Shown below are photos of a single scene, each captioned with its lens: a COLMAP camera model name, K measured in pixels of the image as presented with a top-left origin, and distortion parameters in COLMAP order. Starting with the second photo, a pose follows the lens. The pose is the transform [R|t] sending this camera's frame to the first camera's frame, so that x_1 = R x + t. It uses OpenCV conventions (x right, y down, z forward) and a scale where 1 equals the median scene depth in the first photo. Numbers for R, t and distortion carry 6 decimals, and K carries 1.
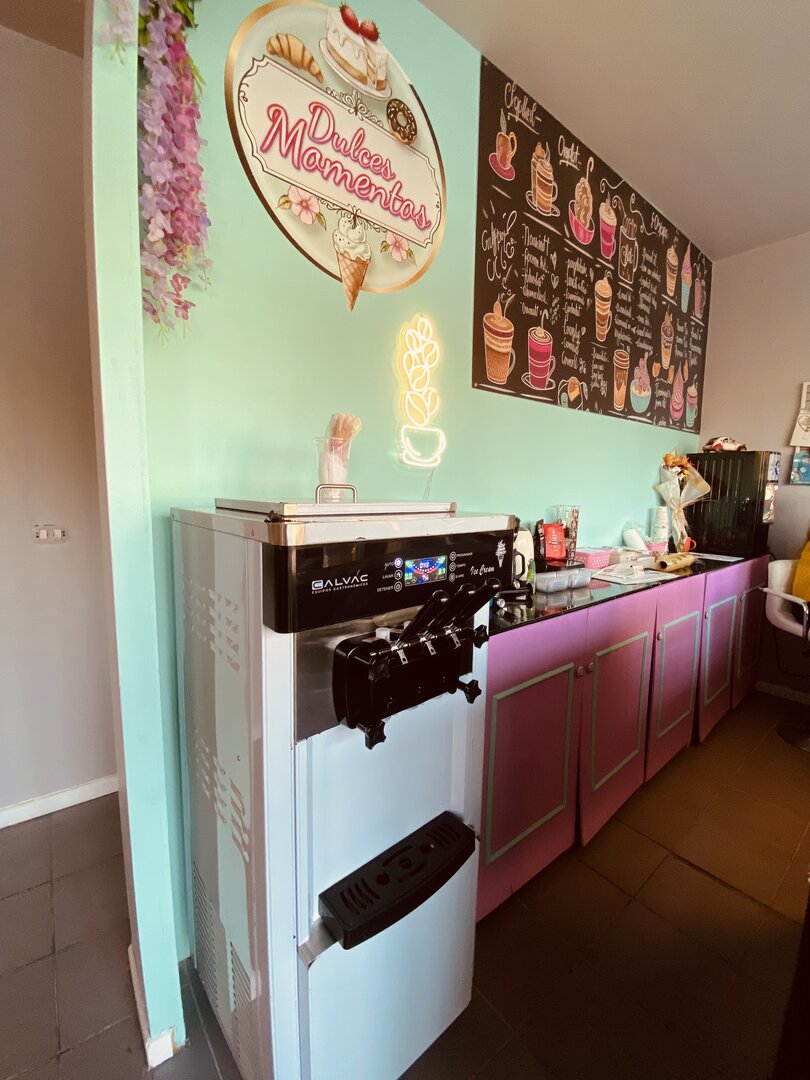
lens RADIAL K [[442.1, 0, 405.0], [0, 442.1, 540.0], [0, 0, 1]] dist [0.013125, -0.017843]
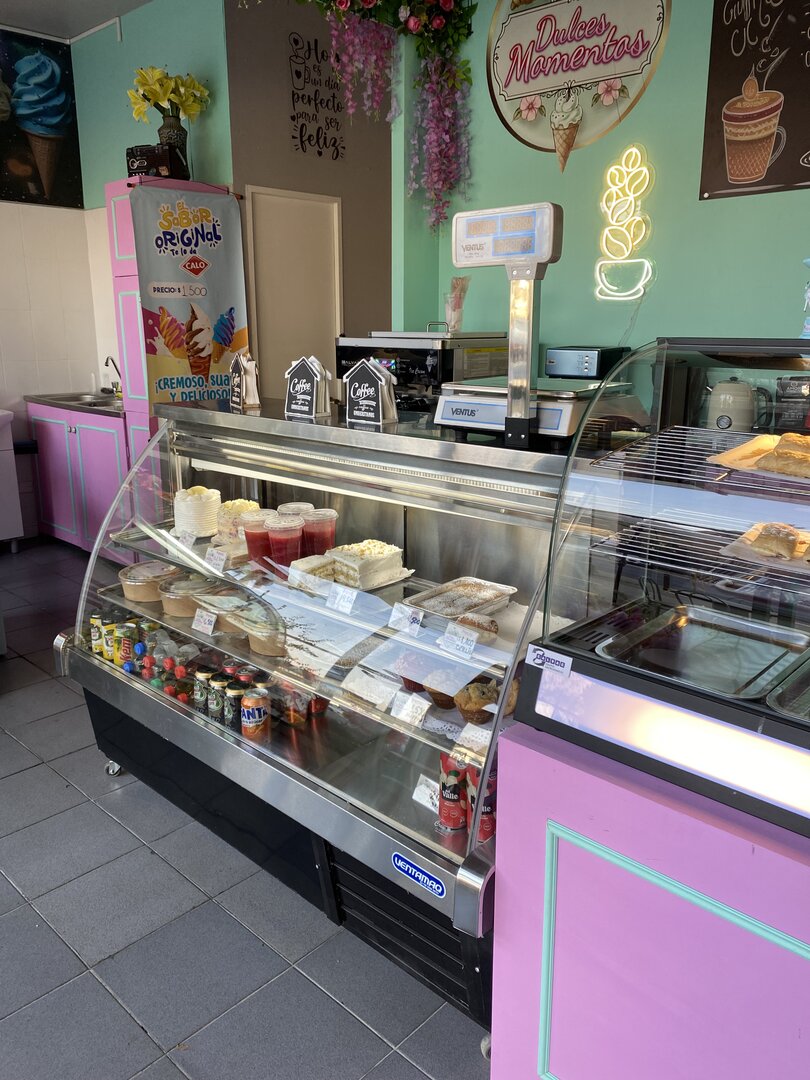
lens RADIAL K [[822.7, 0, 405.0], [0, 822.7, 540.0], [0, 0, 1]] dist [-0.010333, -0.008377]
pose [[0.146647, 0.239835, -0.959674, 2.004786], [-0.101460, 0.968692, 0.226585, -0.010508], [0.983972, 0.064140, 0.166389, 0.249508]]
